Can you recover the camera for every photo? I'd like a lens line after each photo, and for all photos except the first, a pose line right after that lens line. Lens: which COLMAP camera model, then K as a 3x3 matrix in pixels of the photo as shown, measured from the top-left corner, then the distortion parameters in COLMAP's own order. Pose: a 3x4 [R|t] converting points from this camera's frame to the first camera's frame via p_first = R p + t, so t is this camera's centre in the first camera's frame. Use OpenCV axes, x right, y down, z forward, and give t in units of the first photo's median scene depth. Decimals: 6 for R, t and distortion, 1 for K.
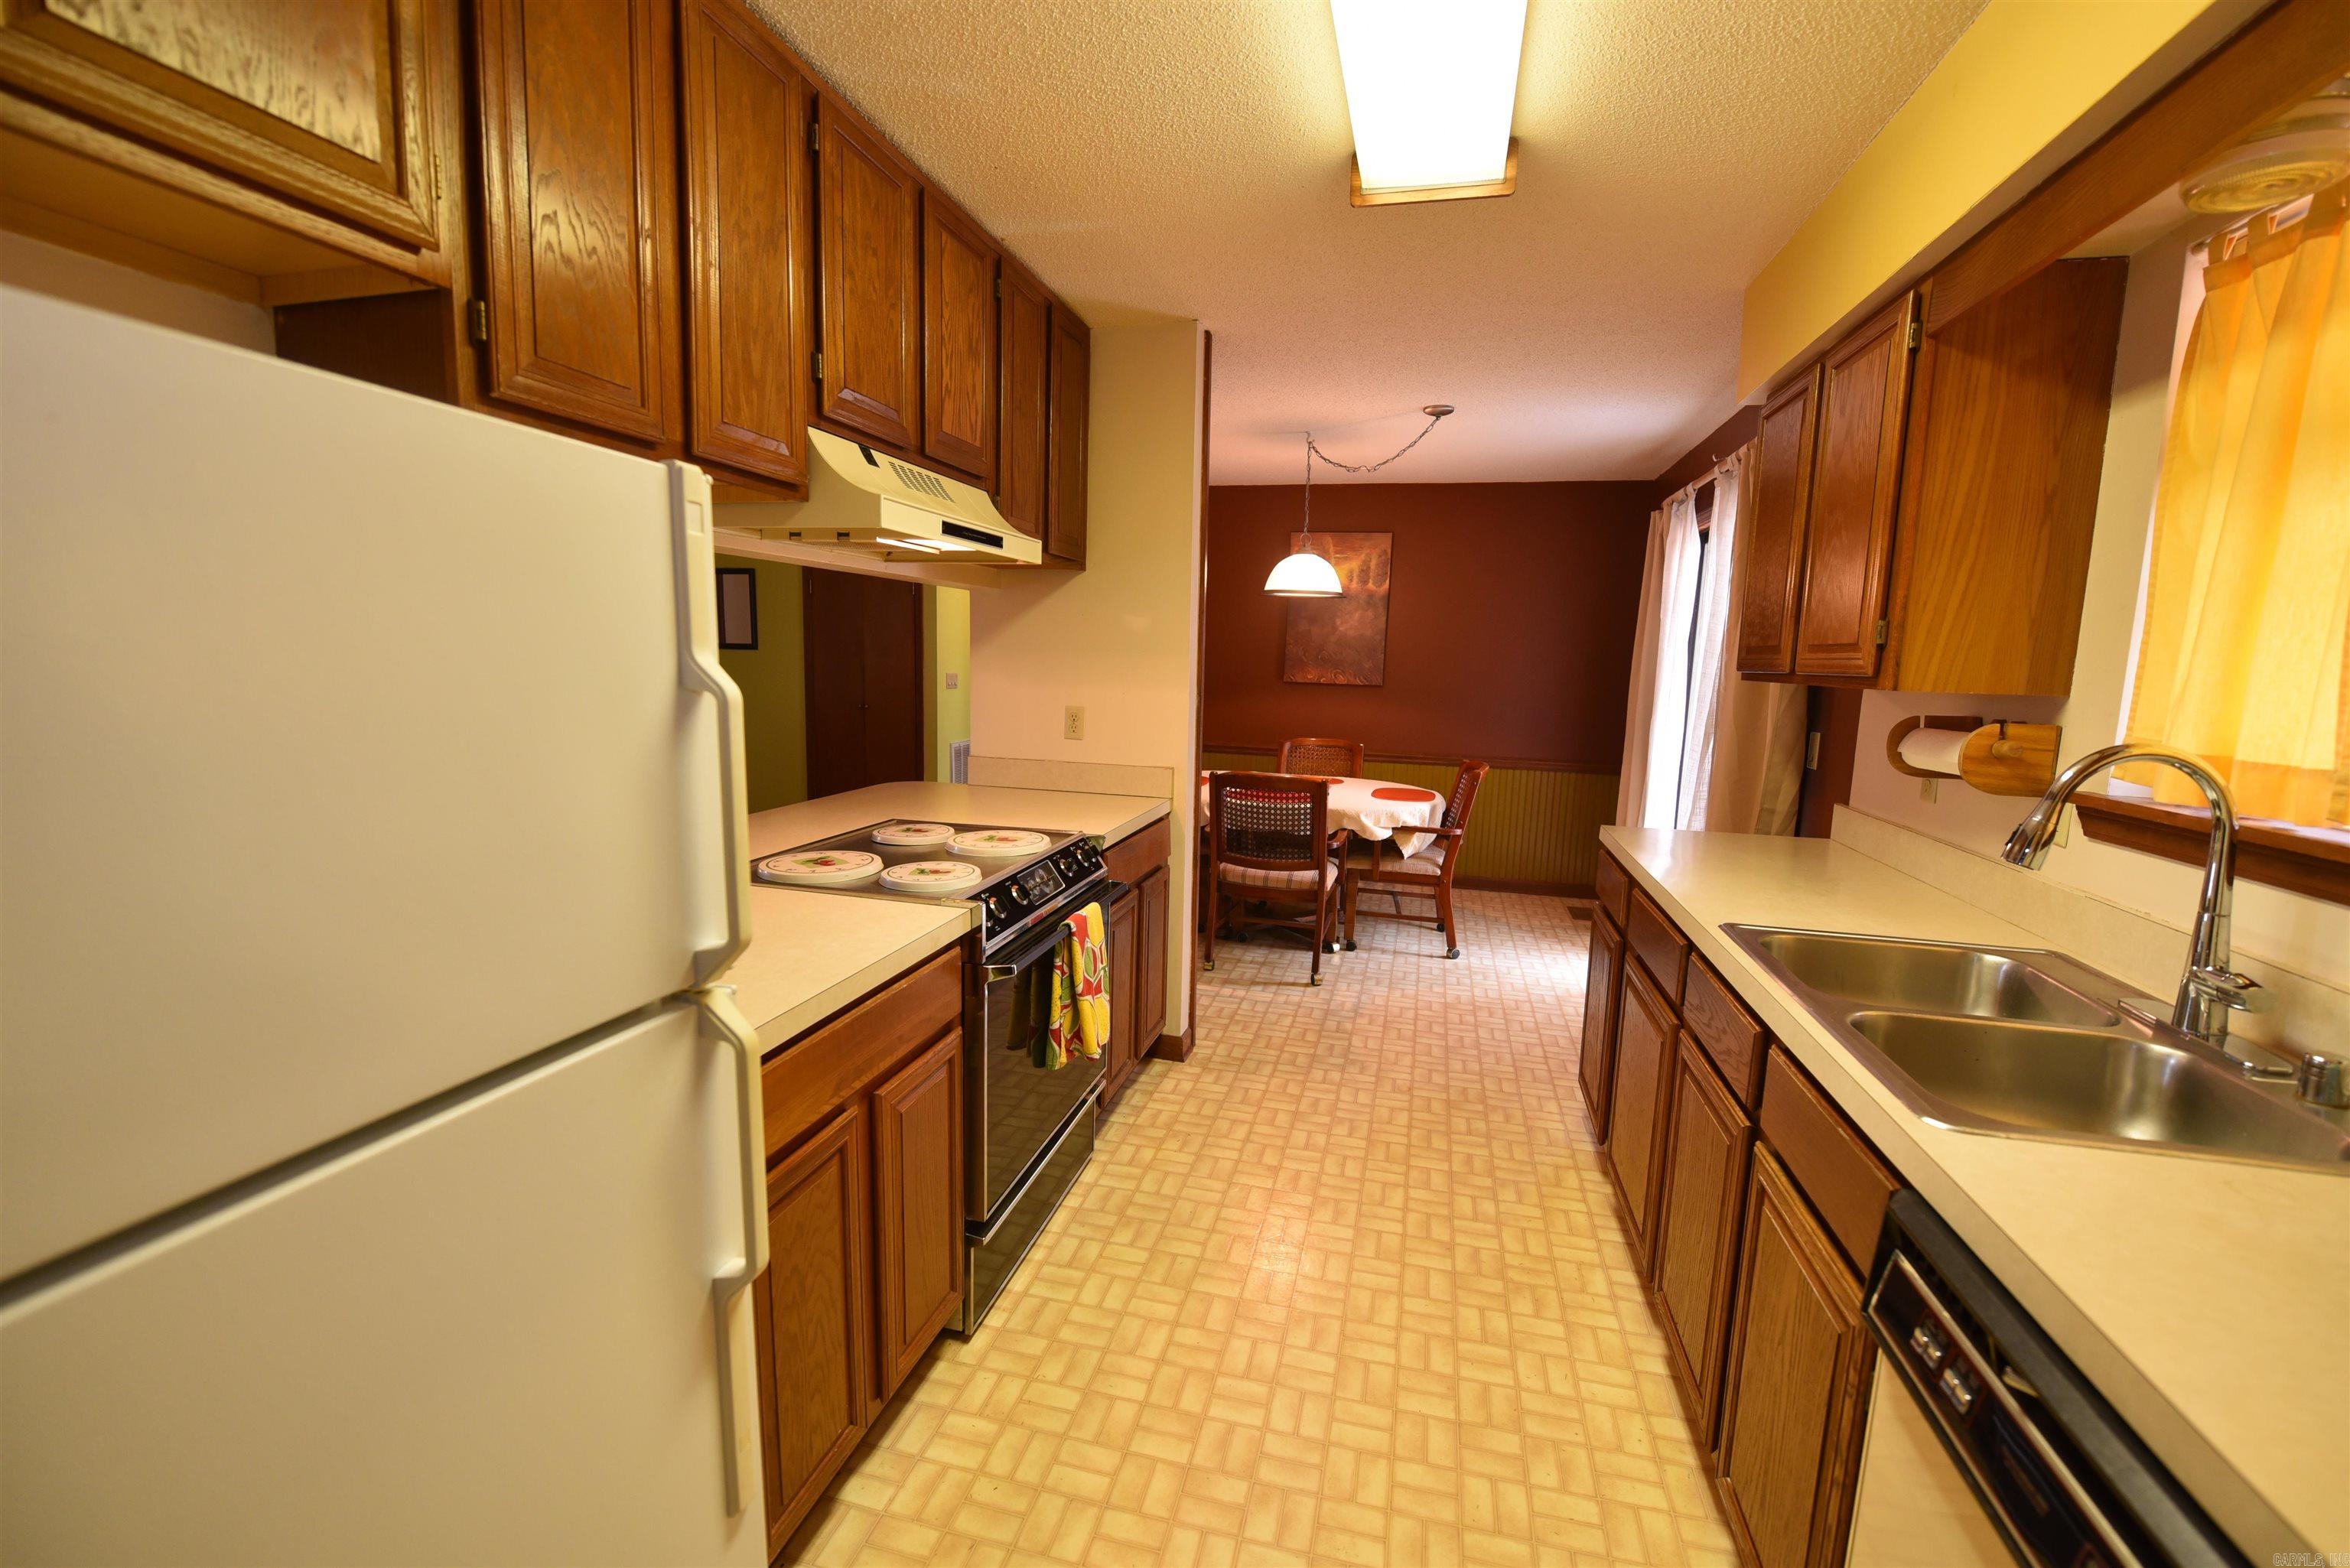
lens RADIAL K [[973.5, 0, 1175.1], [0, 973.5, 784.7], [0, 0, 1]] dist [-0.021607, -0.001167]
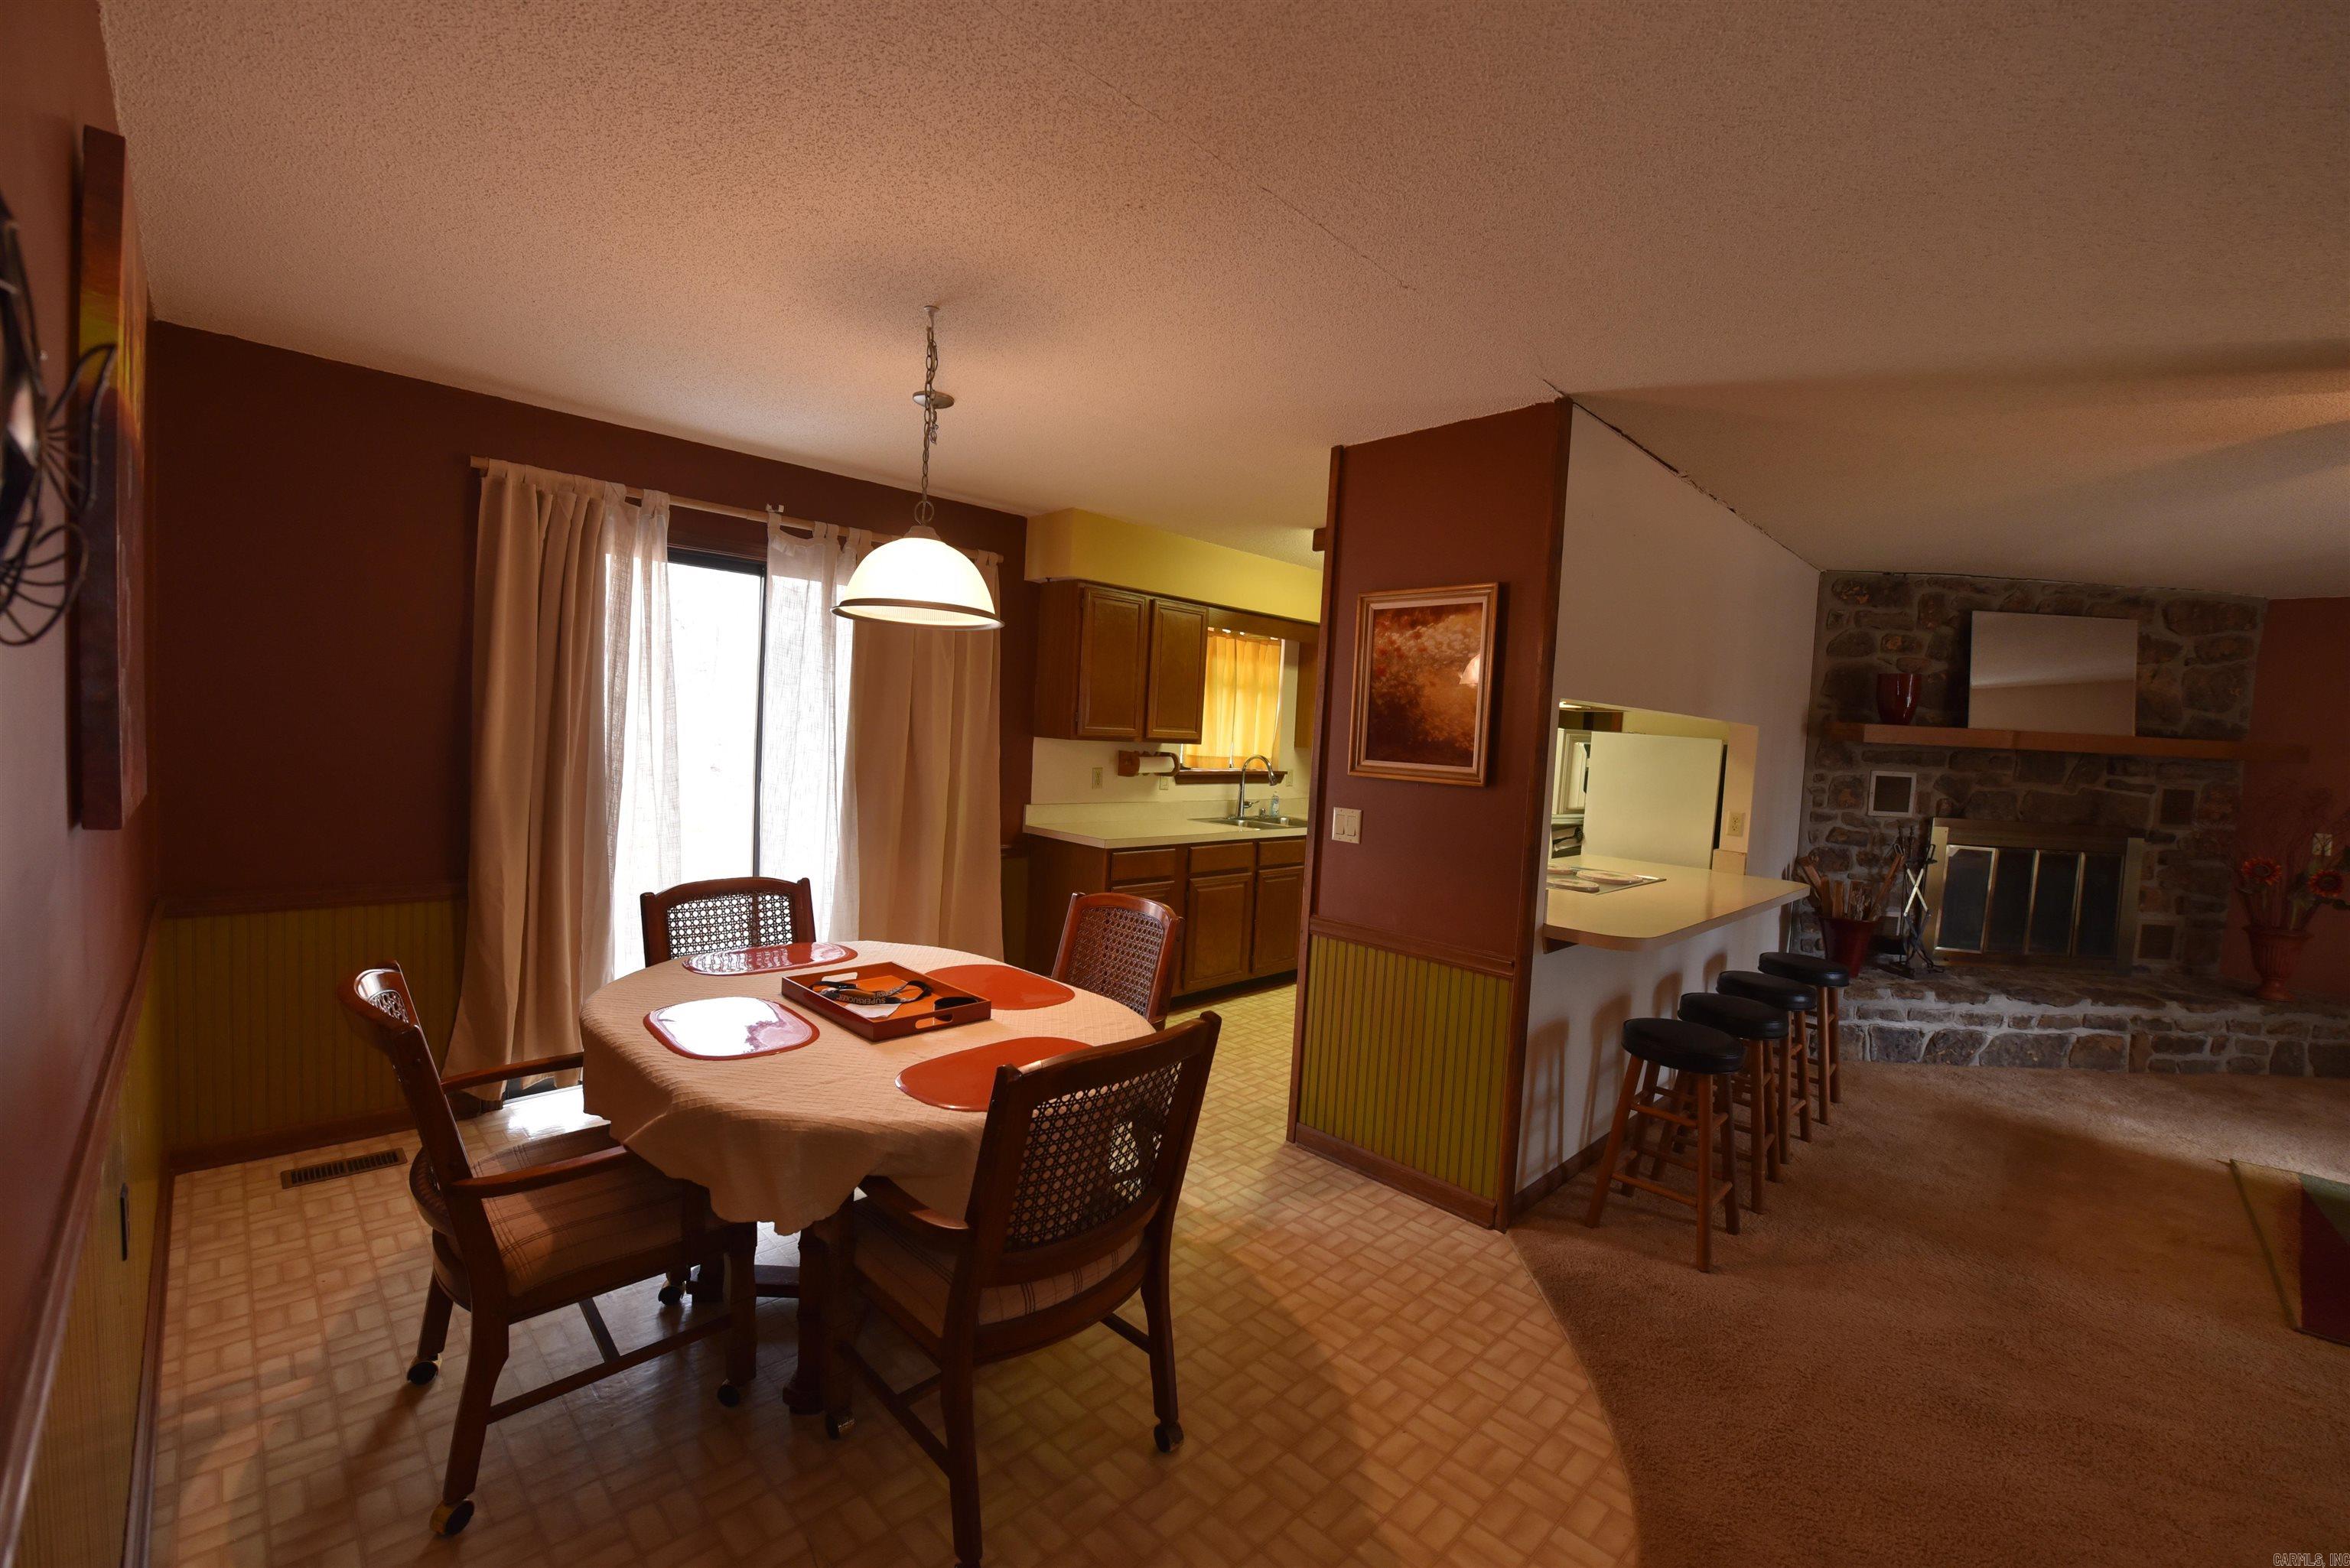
lens RADIAL K [[973.5, 0, 1172.9], [0, 973.5, 782.6], [0, 0, 1]] dist [-0.021607, -0.001167]
pose [[-0.860699, -0.093580, 0.500440, -0.173895], [-0.001176, 0.983325, 0.181855, -0.273671], [-0.509113, 0.155934, -0.846457, 1.829362]]
